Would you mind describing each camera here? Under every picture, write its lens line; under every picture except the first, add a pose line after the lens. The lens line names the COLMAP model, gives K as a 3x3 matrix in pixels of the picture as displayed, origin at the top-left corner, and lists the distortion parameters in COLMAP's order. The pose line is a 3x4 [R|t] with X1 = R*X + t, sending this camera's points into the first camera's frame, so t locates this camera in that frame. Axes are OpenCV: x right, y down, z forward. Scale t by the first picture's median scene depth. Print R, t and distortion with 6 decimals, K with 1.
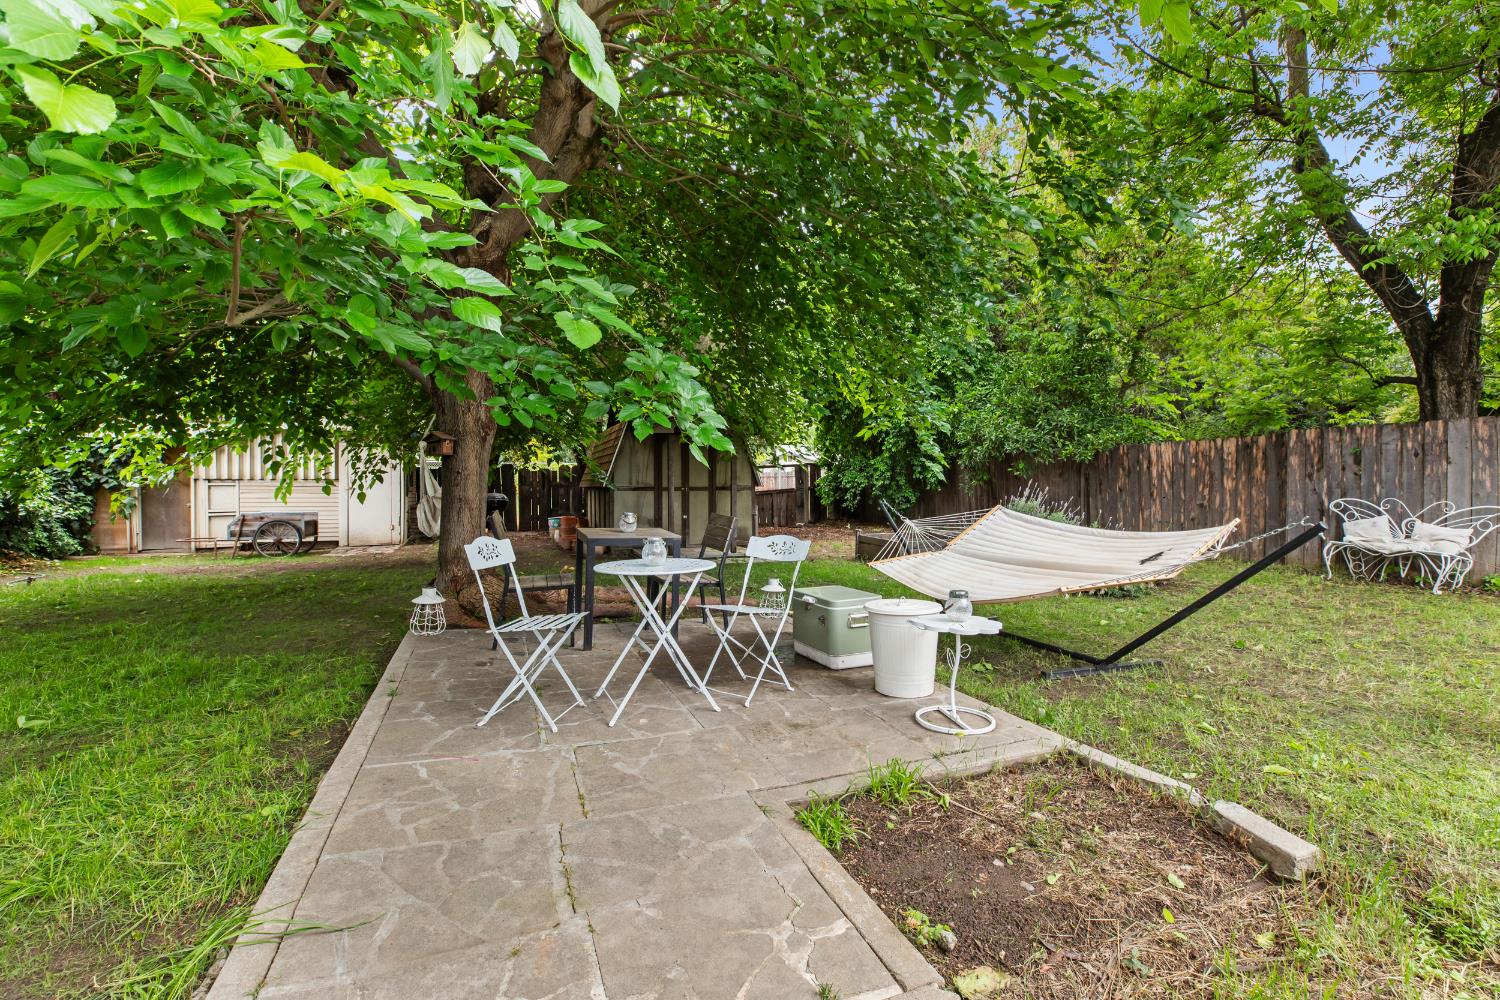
lens RADIAL K [[693.8, 0, 749.2], [0, 693.8, 495.8], [0, 0, 1]] dist [-0.001721, -0.000240]
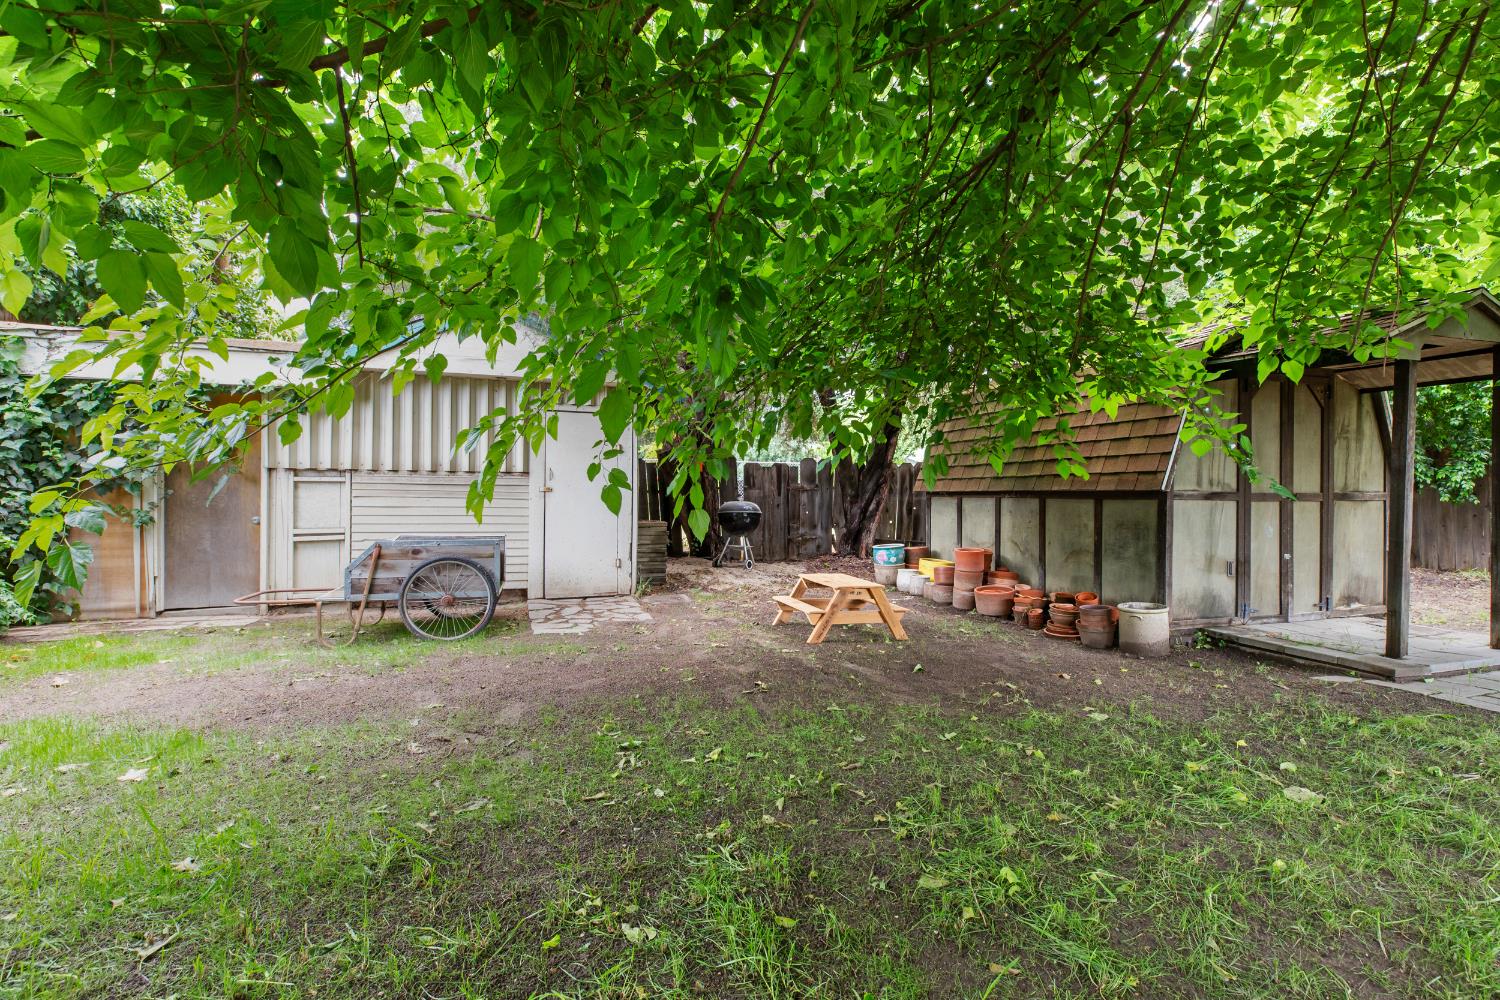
lens RADIAL K [[693.8, 0, 751.7], [0, 693.8, 498.0], [0, 0, 1]] dist [-0.001721, -0.000240]
pose [[0.999323, 0.008826, -0.035710, -0.445357], [-0.009213, 0.999900, -0.010698, -0.000447], [0.035612, 0.011020, 0.999305, 0.525747]]
